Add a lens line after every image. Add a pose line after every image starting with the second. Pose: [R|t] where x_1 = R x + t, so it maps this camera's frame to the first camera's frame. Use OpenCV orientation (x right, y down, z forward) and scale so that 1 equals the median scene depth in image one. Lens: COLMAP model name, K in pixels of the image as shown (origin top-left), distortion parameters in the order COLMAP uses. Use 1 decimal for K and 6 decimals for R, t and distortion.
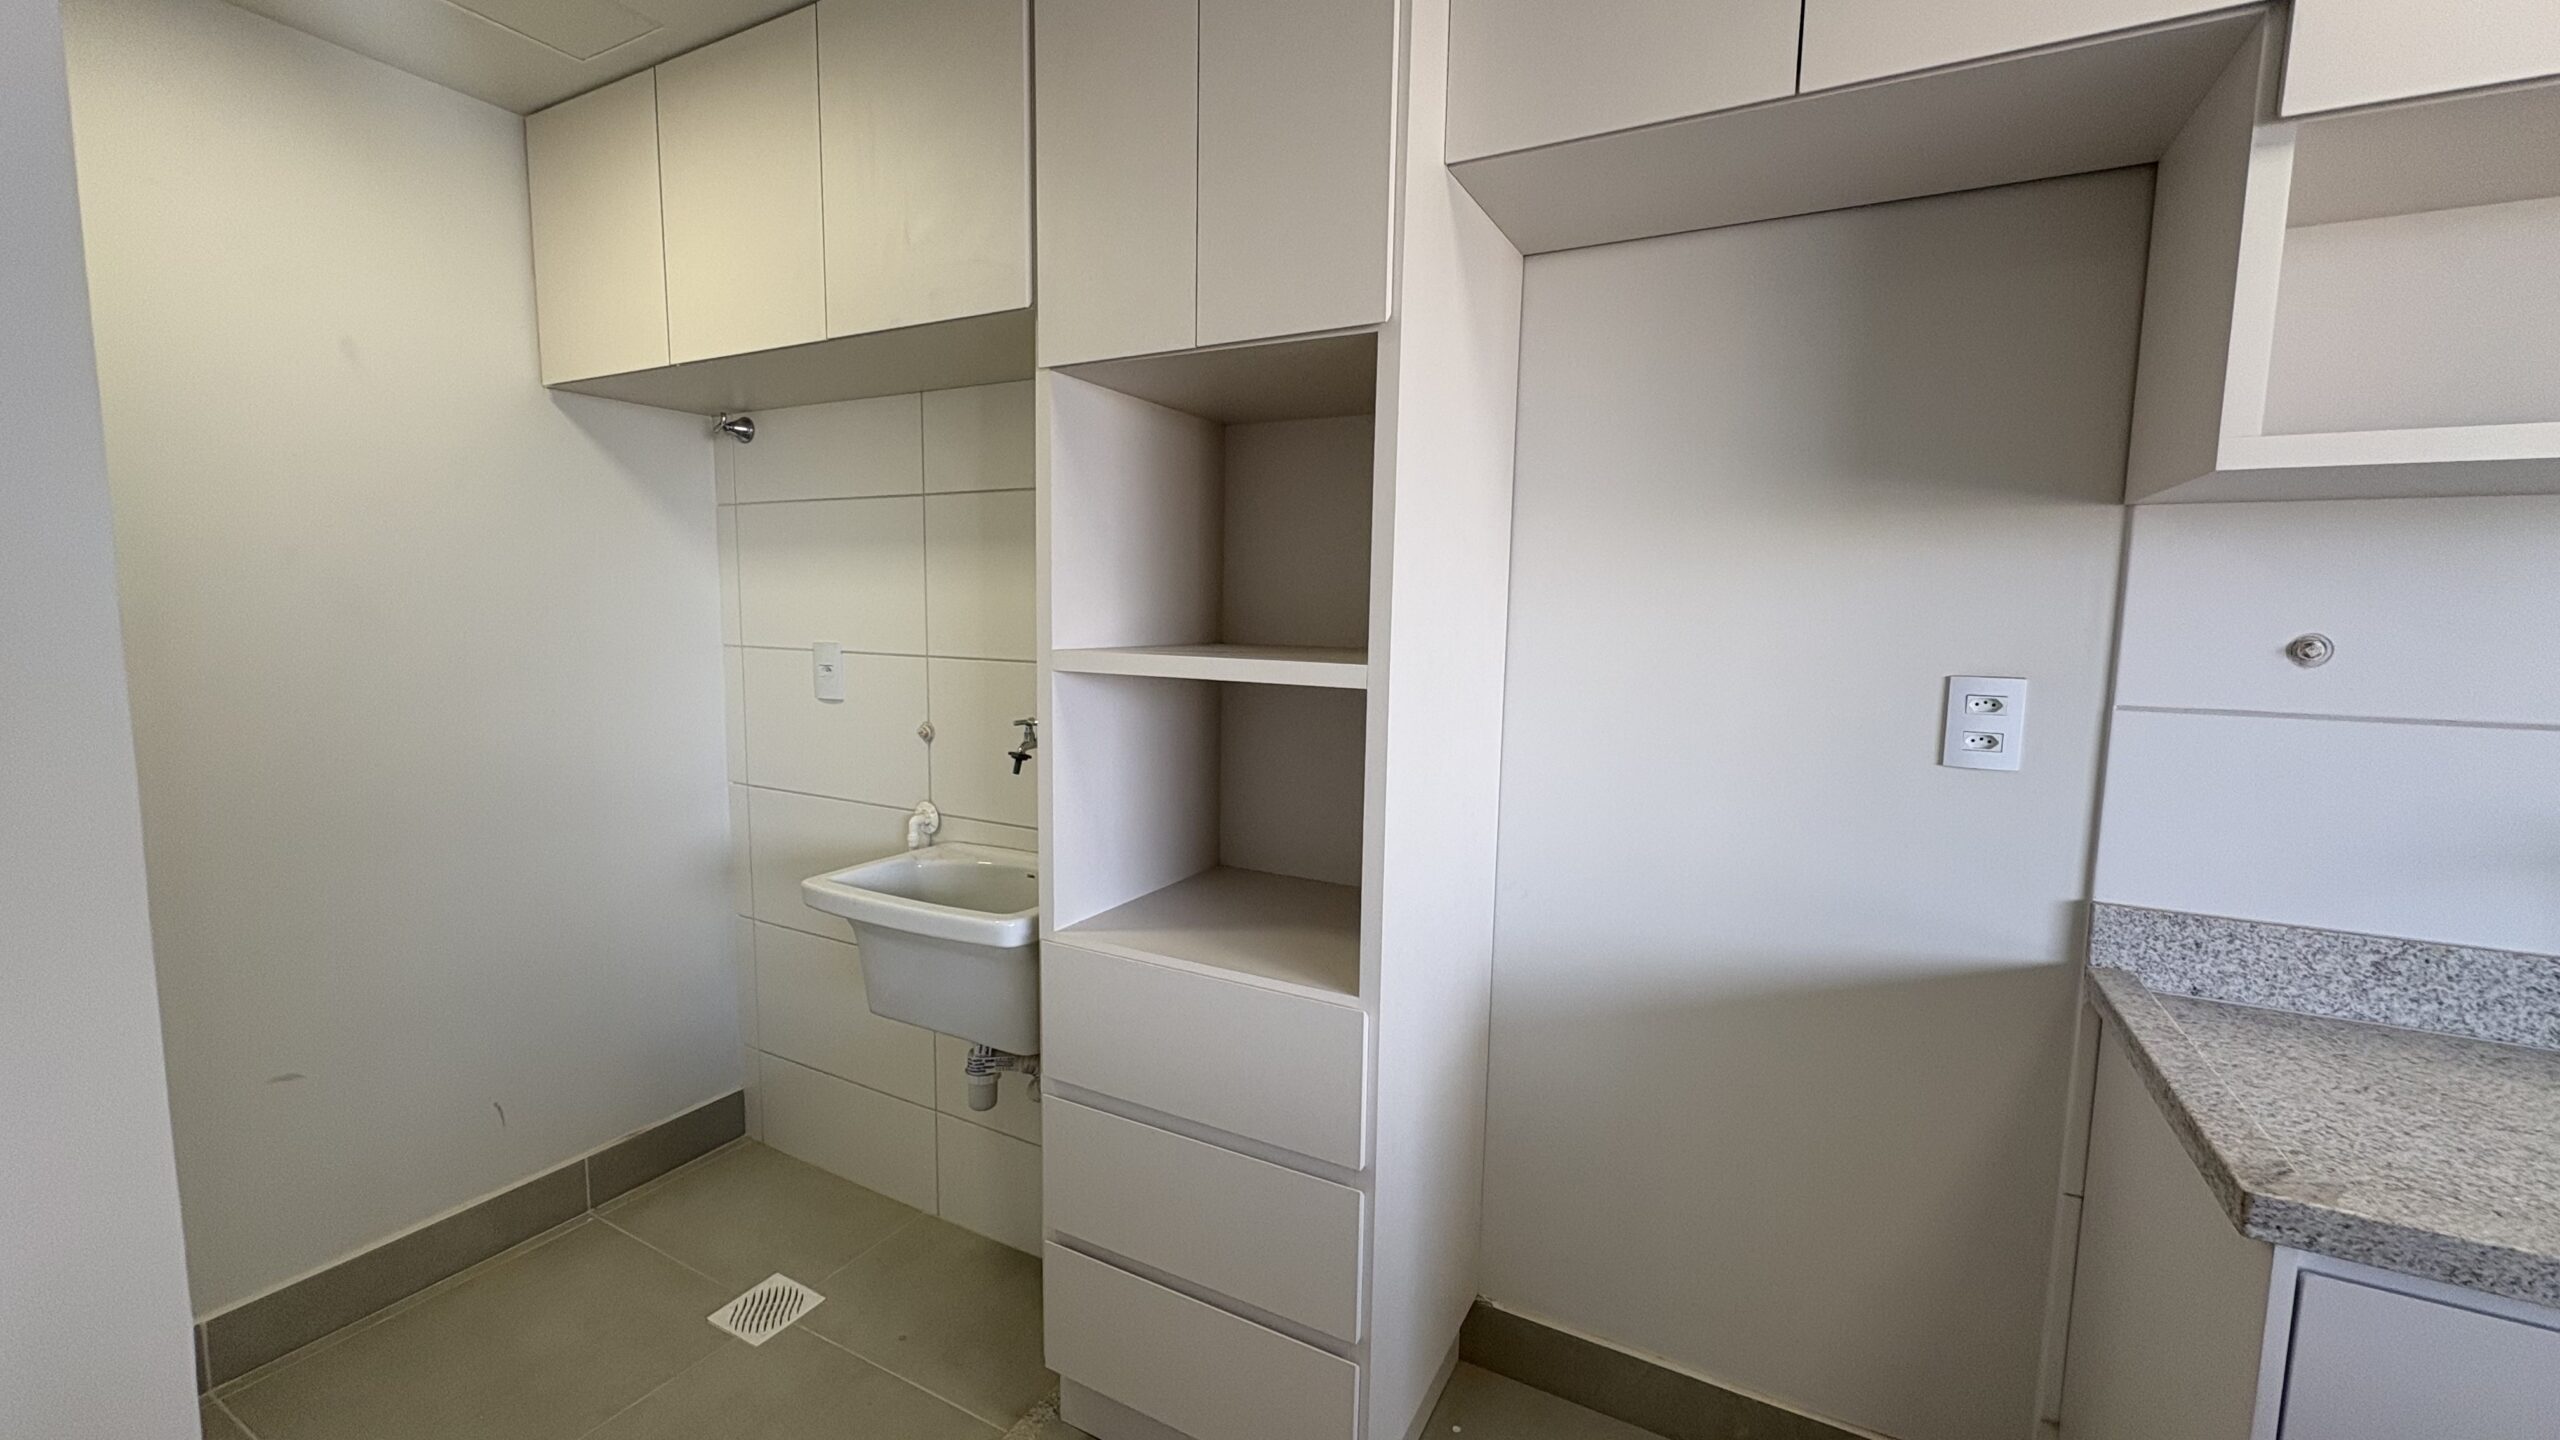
lens RADIAL K [[1016.9, 0, 1275.3], [0, 1016.9, 724.5], [0, 0, 1]] dist [-0.001897, -0.000385]
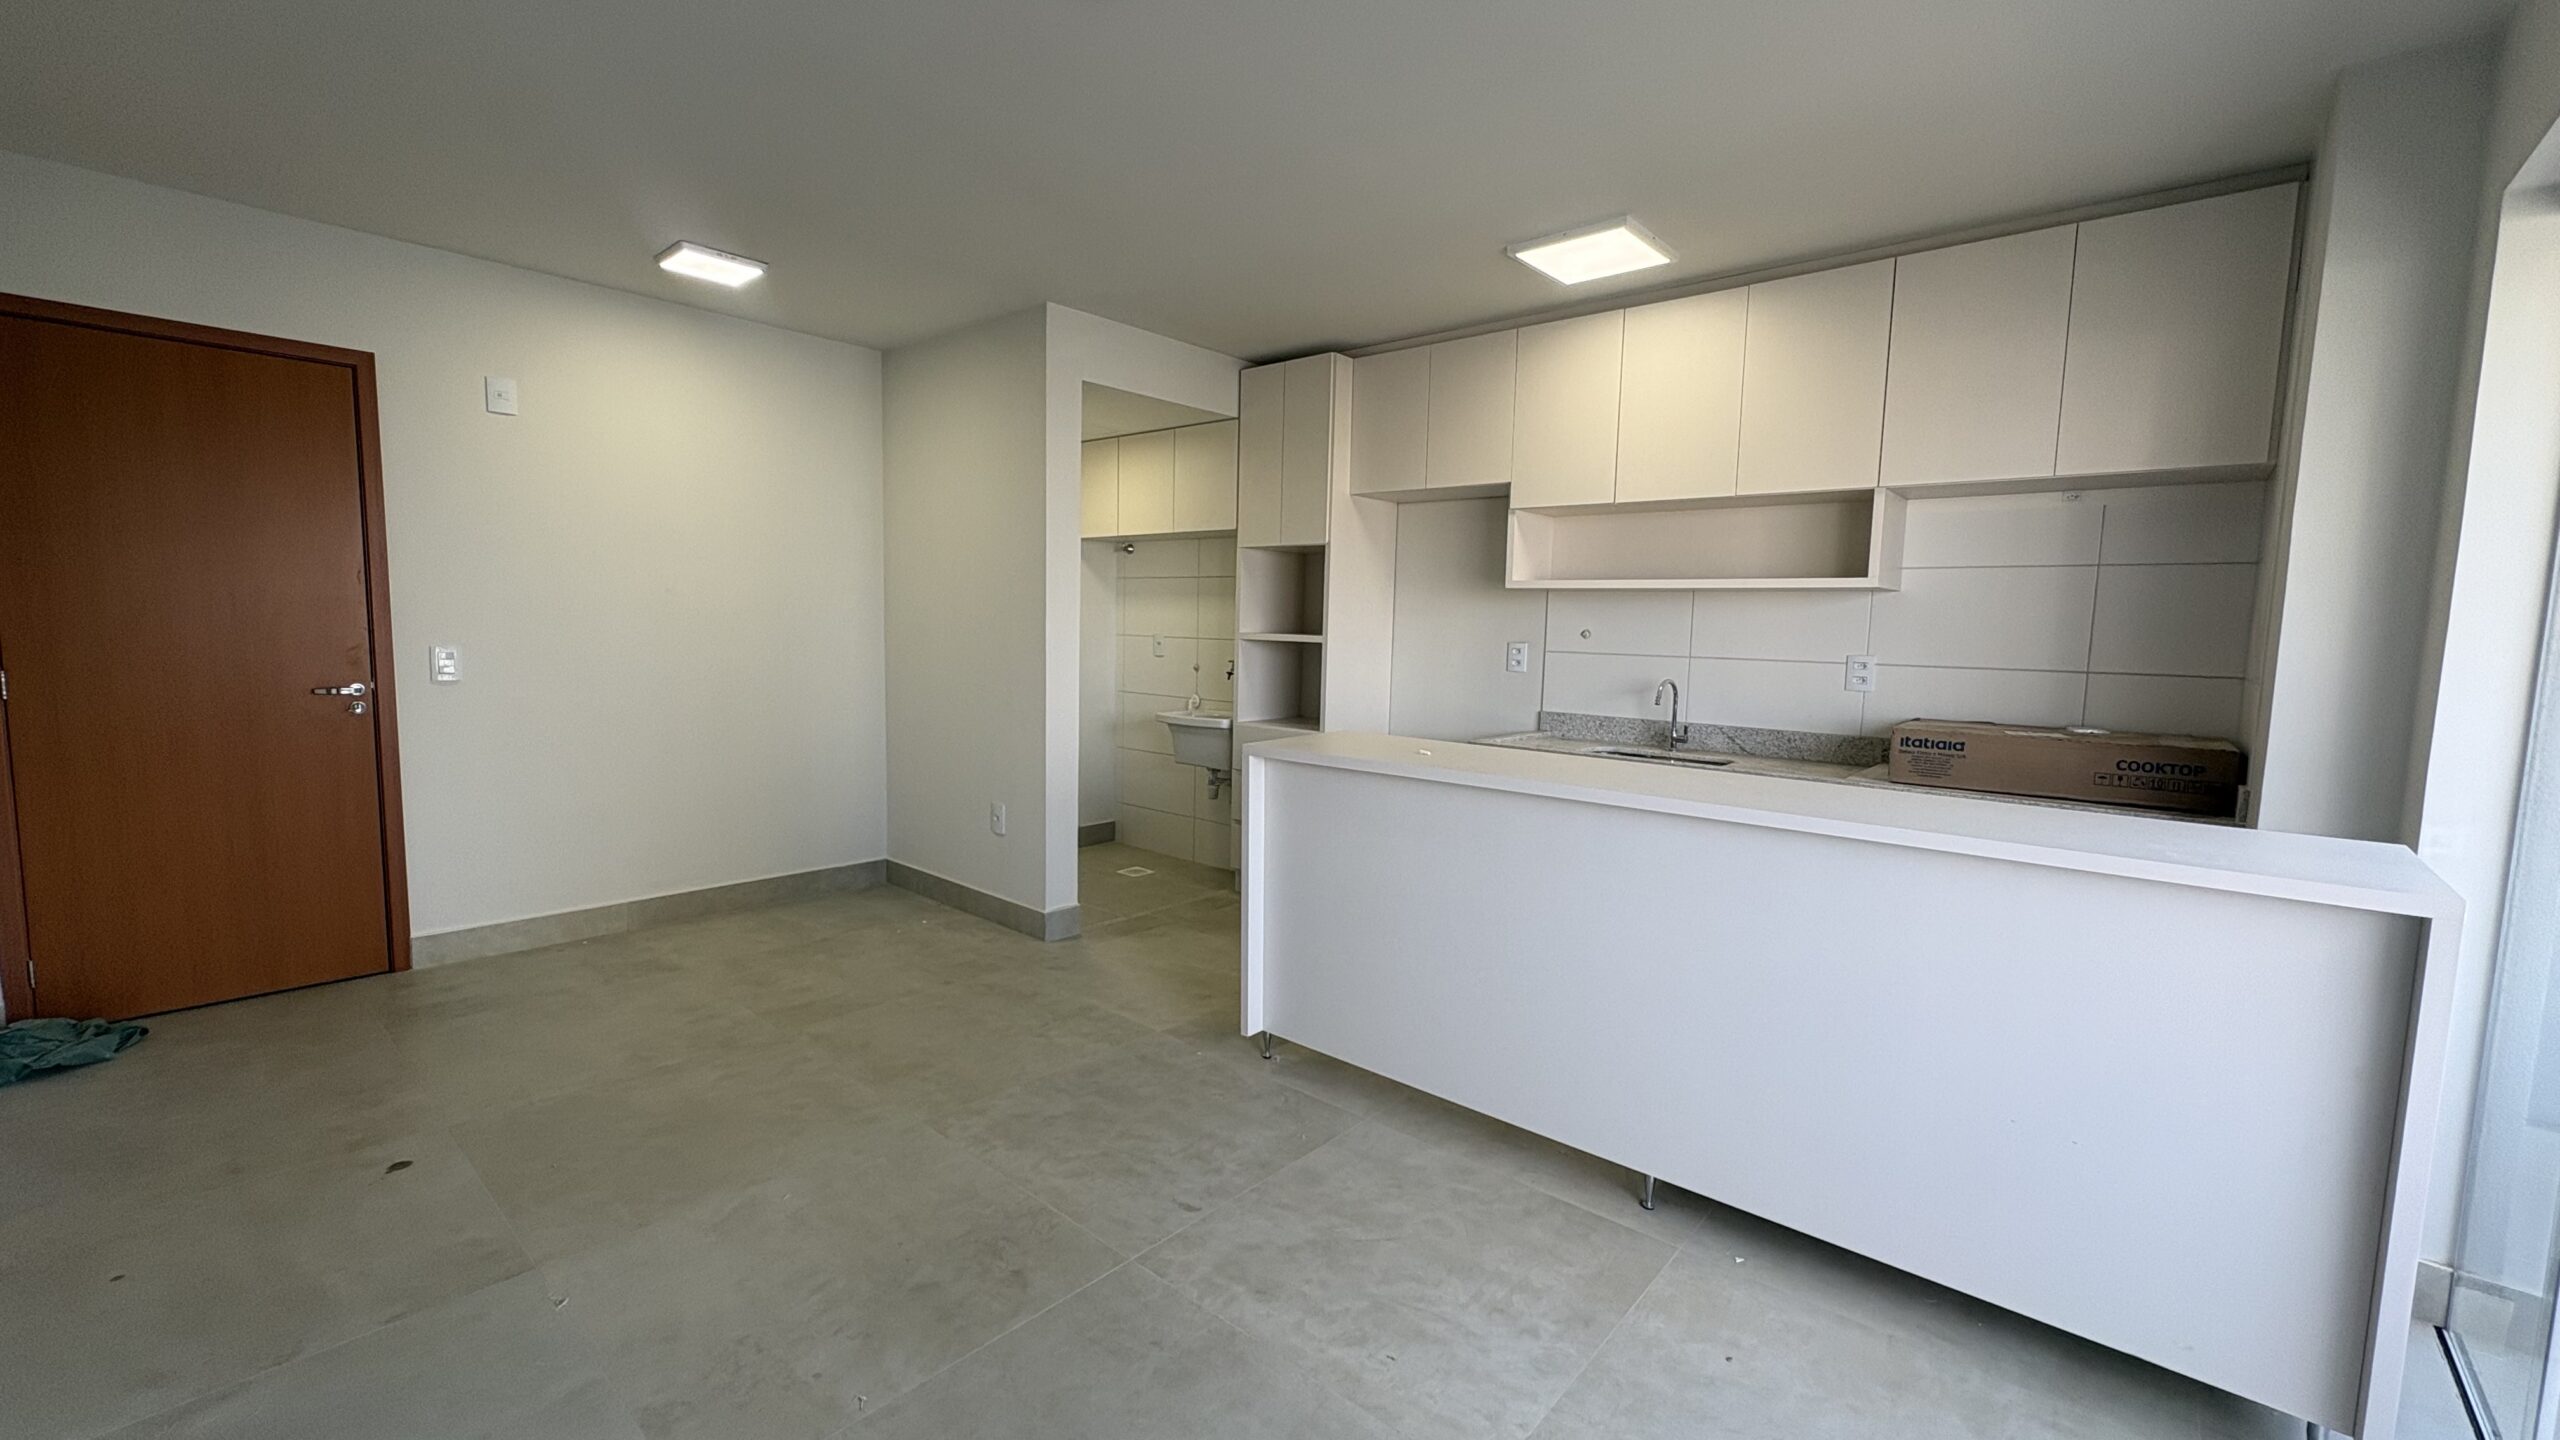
lens RADIAL K [[1016.9, 0, 1277.0], [0, 1016.9, 718.8], [0, 0, 1]] dist [-0.001897, -0.000385]
pose [[0.976650, 0.027574, -0.213059, 0.563630], [-0.031748, 0.999365, -0.016191, 0.236354], [0.212477, 0.022577, 0.976905, -2.021676]]
